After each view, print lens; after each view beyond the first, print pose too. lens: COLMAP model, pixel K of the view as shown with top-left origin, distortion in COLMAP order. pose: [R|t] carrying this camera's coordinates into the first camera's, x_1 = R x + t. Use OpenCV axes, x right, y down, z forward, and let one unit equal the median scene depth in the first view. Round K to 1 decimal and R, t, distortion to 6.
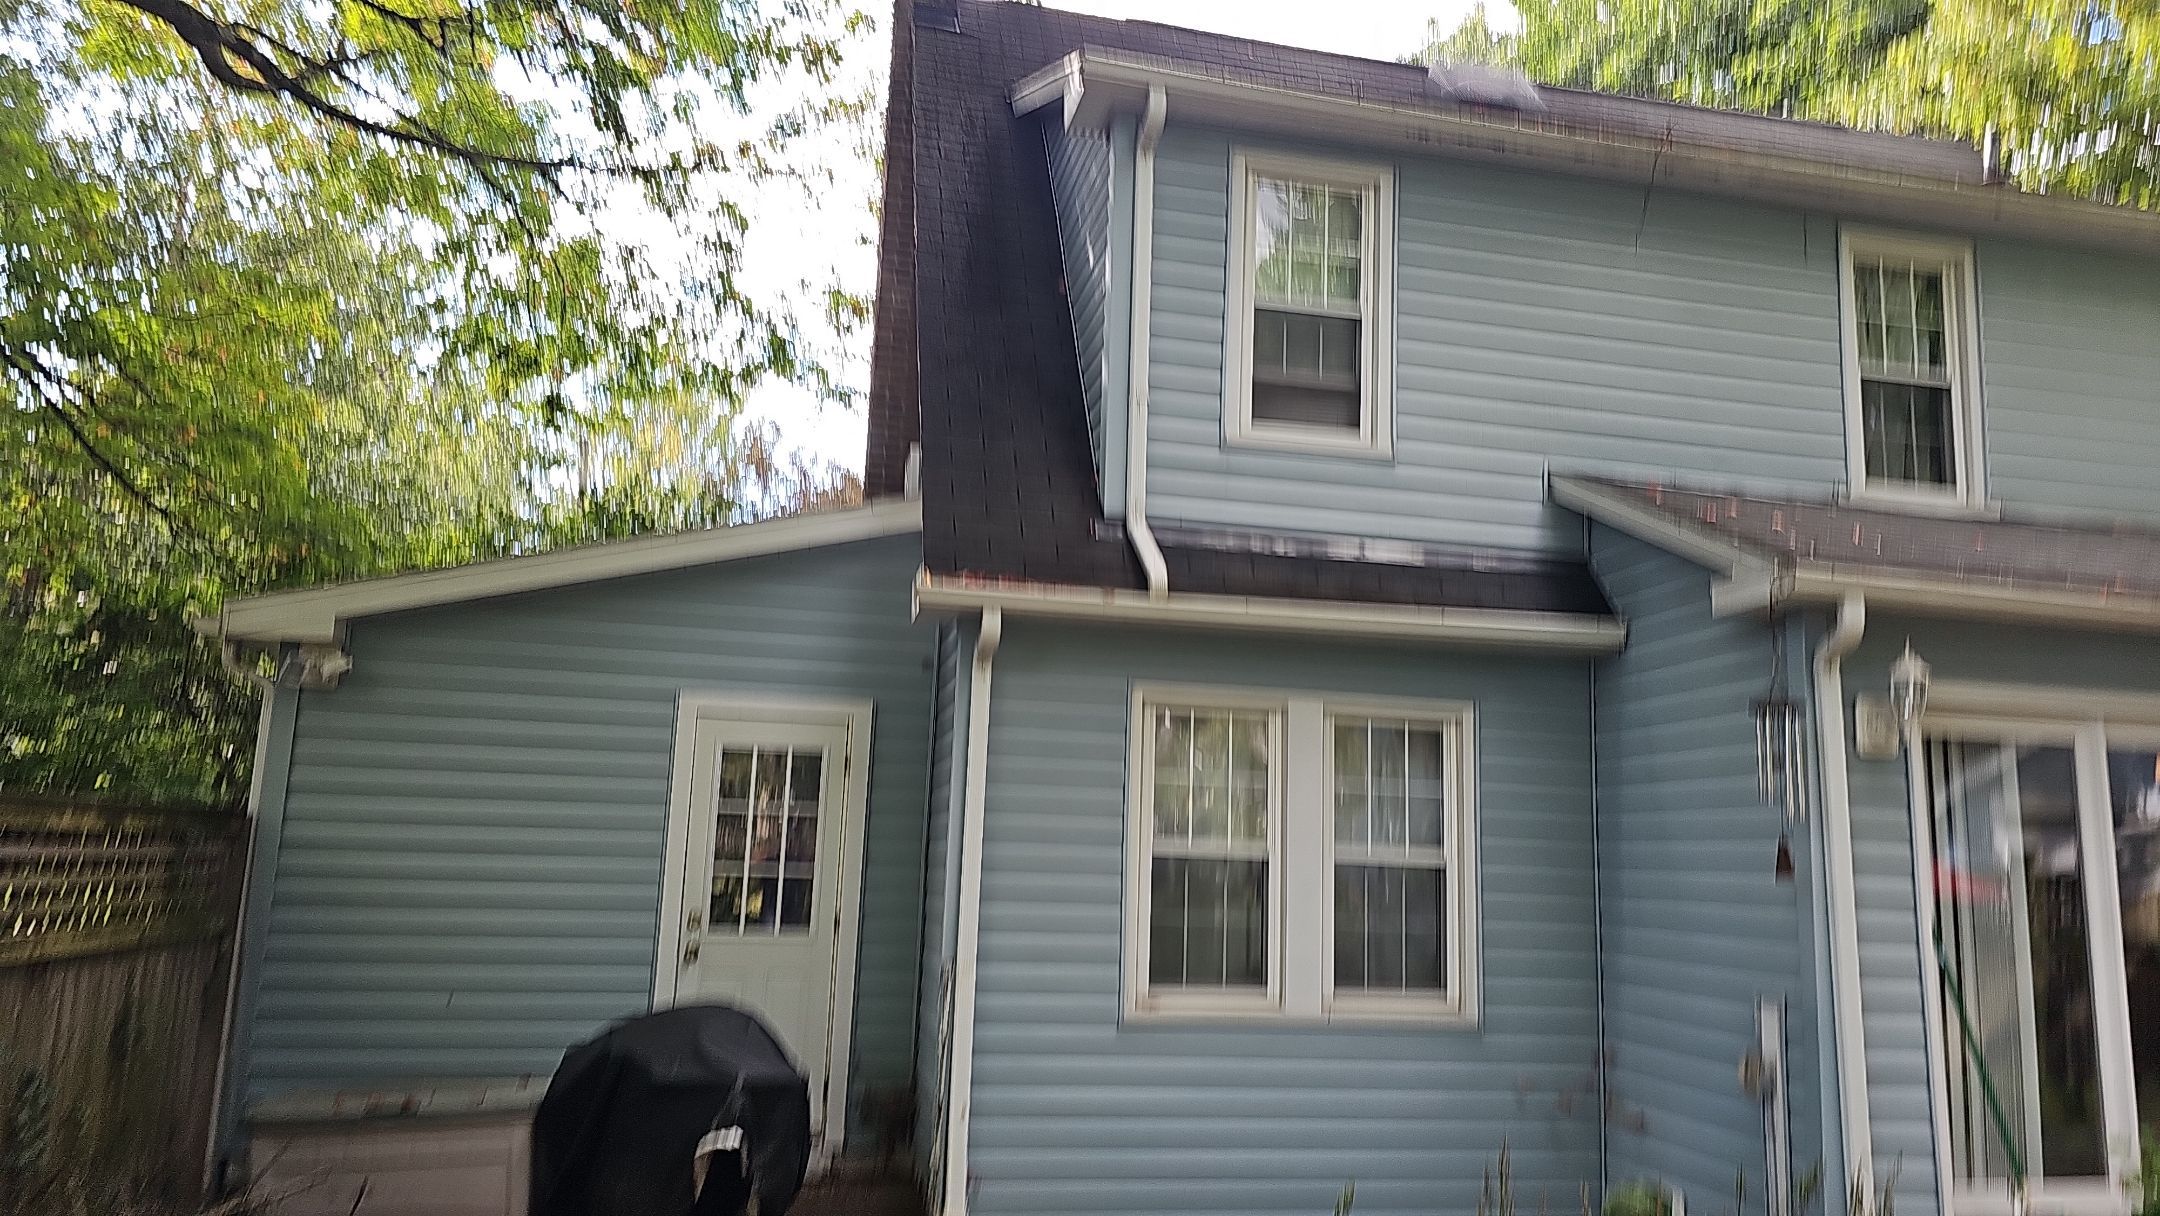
lens RADIAL K [[1393.3, 0, 1098.5], [0, 1393.3, 620.1], [0, 0, 1]] dist [0.098150, -0.094660]
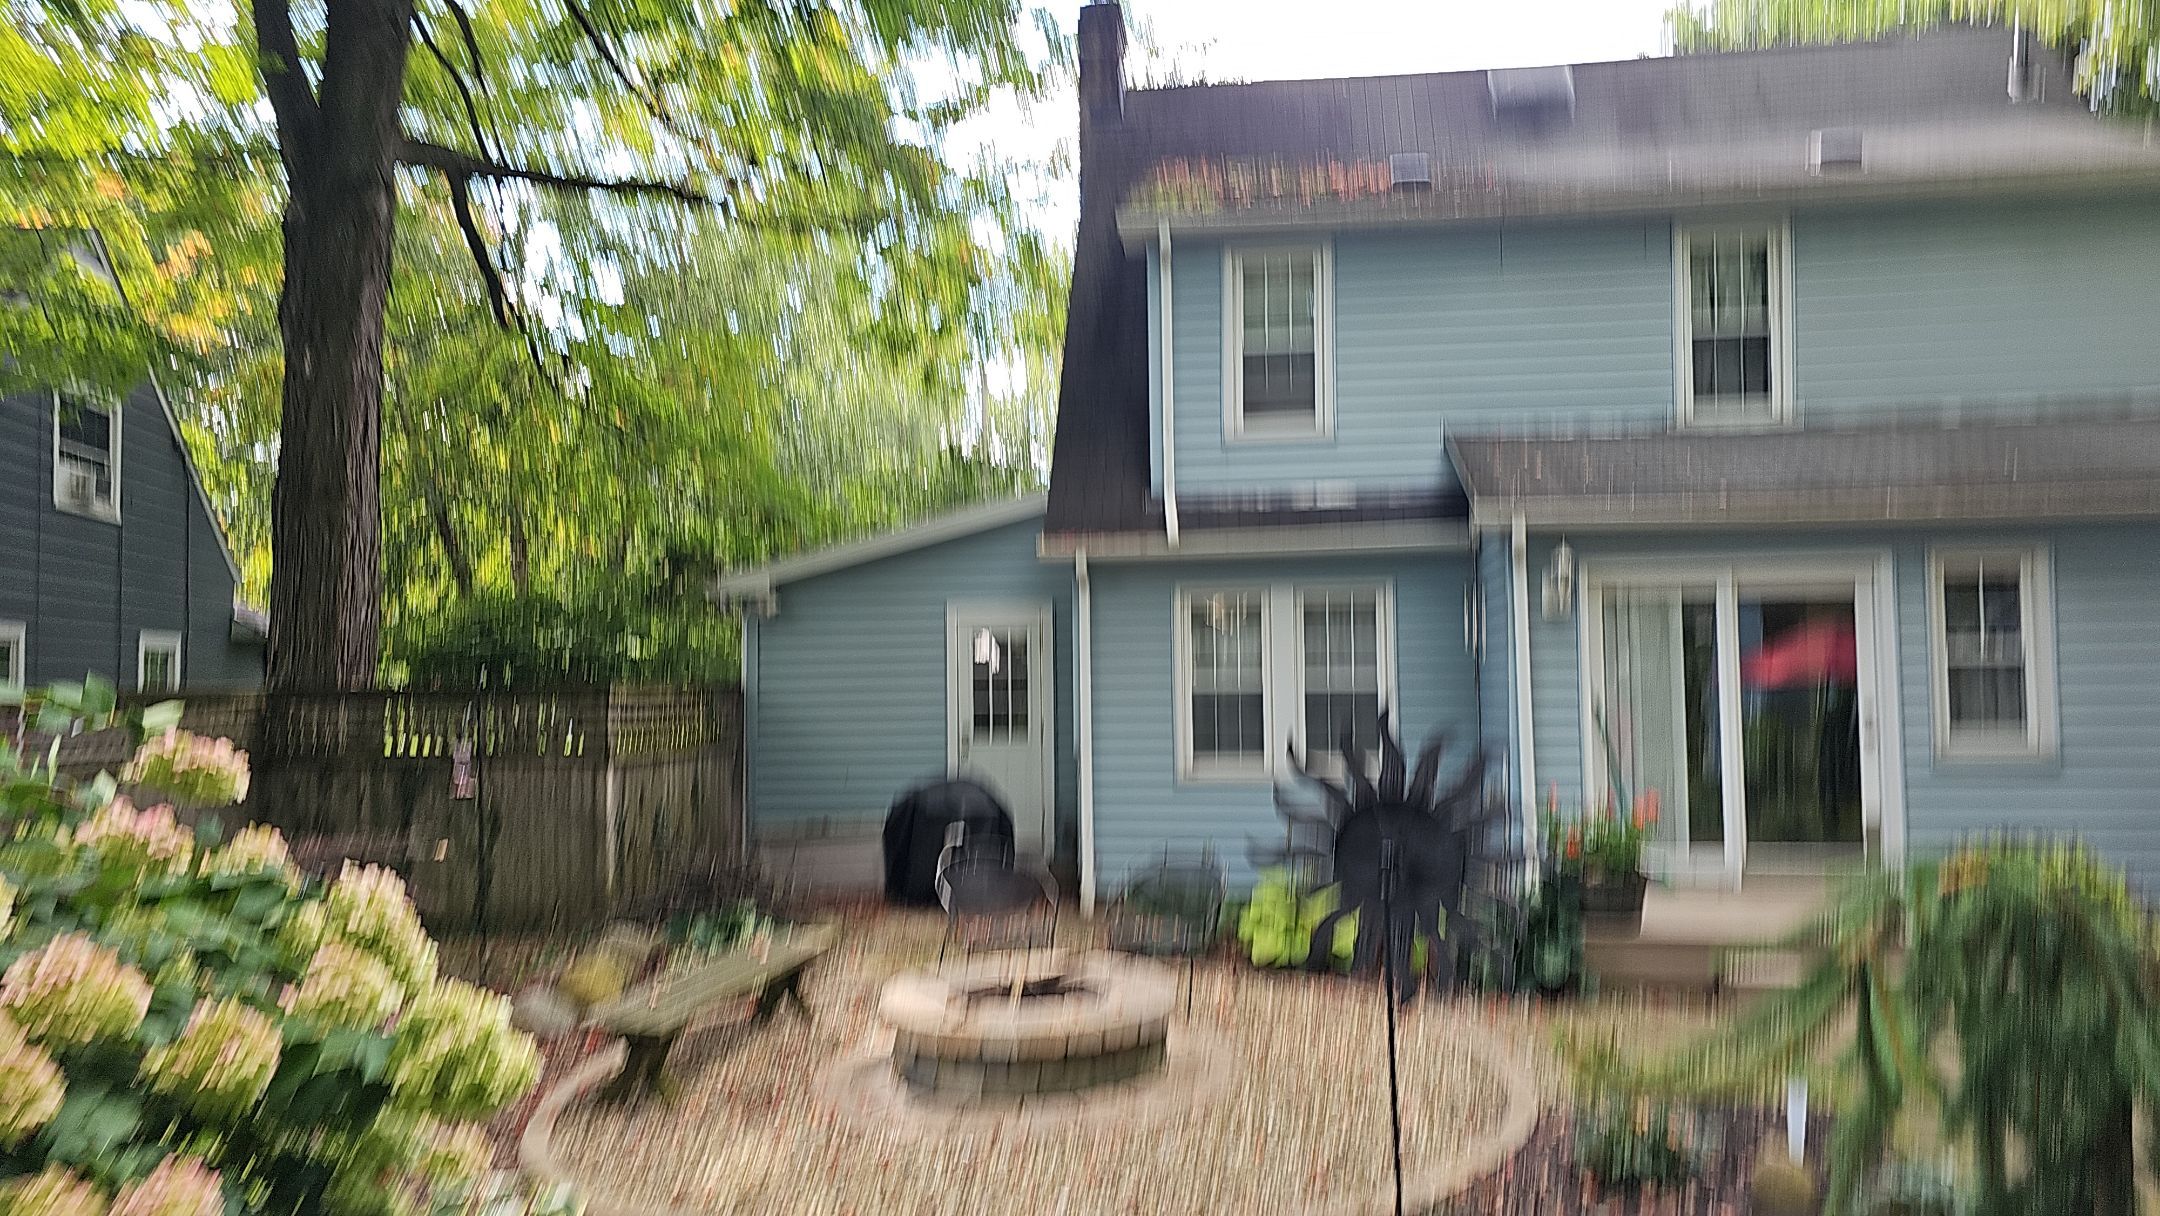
lens RADIAL K [[1425.4, 0, 1066.7], [0, 1425.4, 601.9], [0, 0, 1]] dist [0.040211, -0.003743]
pose [[0.941719, -0.062298, -0.330582, 0.458749], [0.093569, 0.992432, 0.079522, -0.087087], [0.323126, -0.105819, 0.940421, -0.654374]]
